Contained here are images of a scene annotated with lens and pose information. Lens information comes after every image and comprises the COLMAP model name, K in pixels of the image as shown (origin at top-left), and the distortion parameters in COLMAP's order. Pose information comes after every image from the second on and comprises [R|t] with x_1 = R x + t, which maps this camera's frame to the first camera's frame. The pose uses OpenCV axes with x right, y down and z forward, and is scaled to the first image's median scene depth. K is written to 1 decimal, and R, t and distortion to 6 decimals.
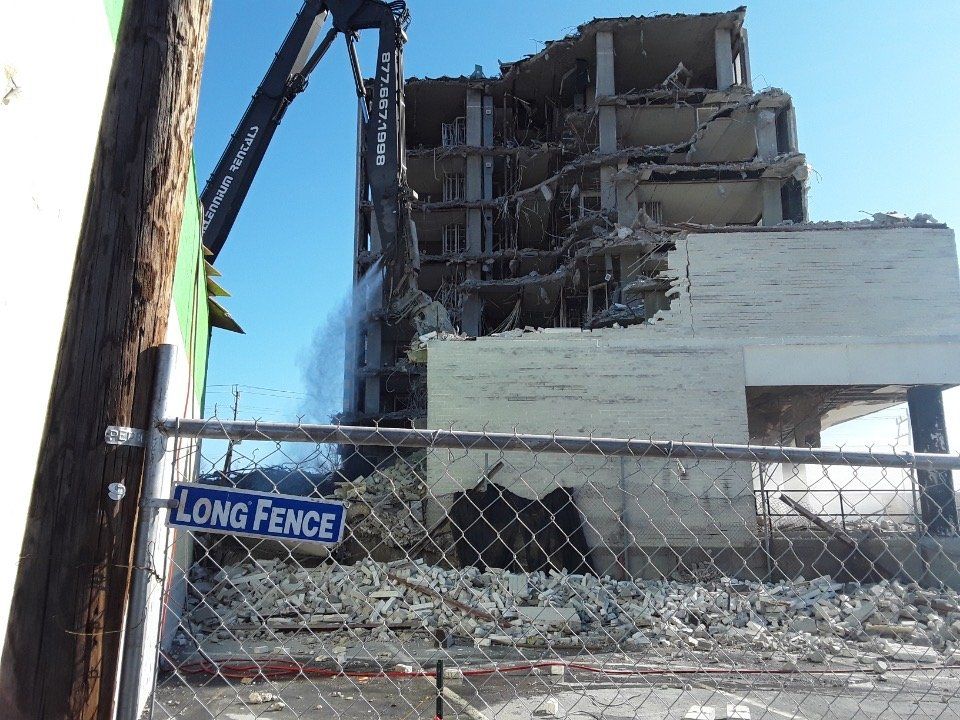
lens RADIAL K [[778.2, 0, 497.2], [0, 778.2, 358.4], [0, 0, 1]] dist [0.091287, -0.129430]
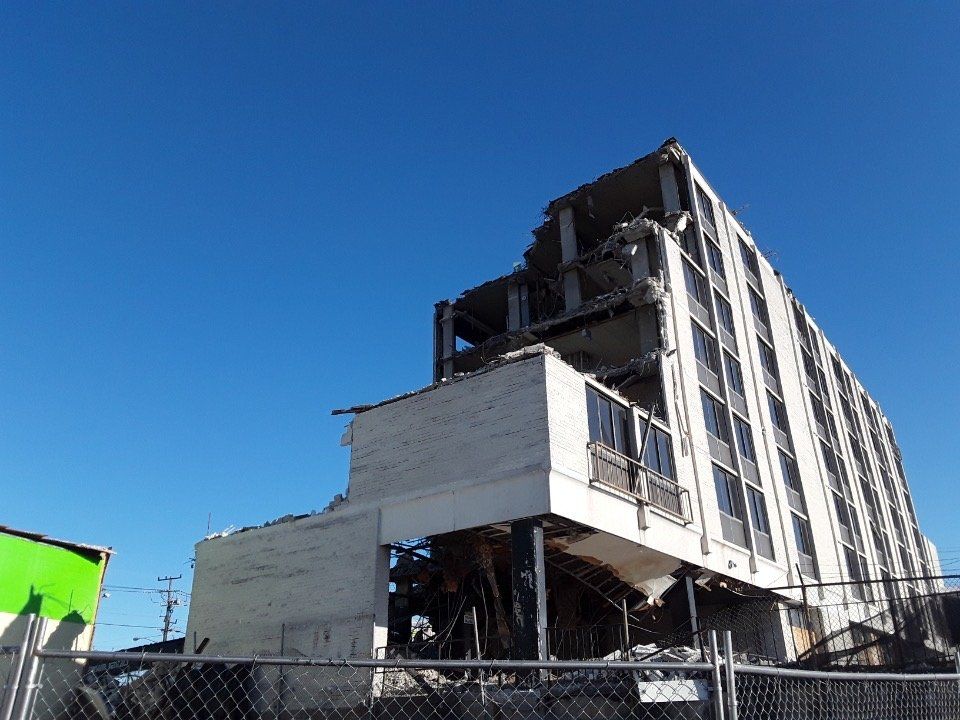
lens RADIAL K [[778.2, 0, 497.2], [0, 778.2, 358.4], [0, 0, 1]] dist [0.091287, -0.129430]
pose [[0.821459, -0.252012, -0.511562, 1.058771], [0.138912, 0.958462, -0.249106, 0.078911], [0.553090, 0.133568, 0.822345, 0.165120]]
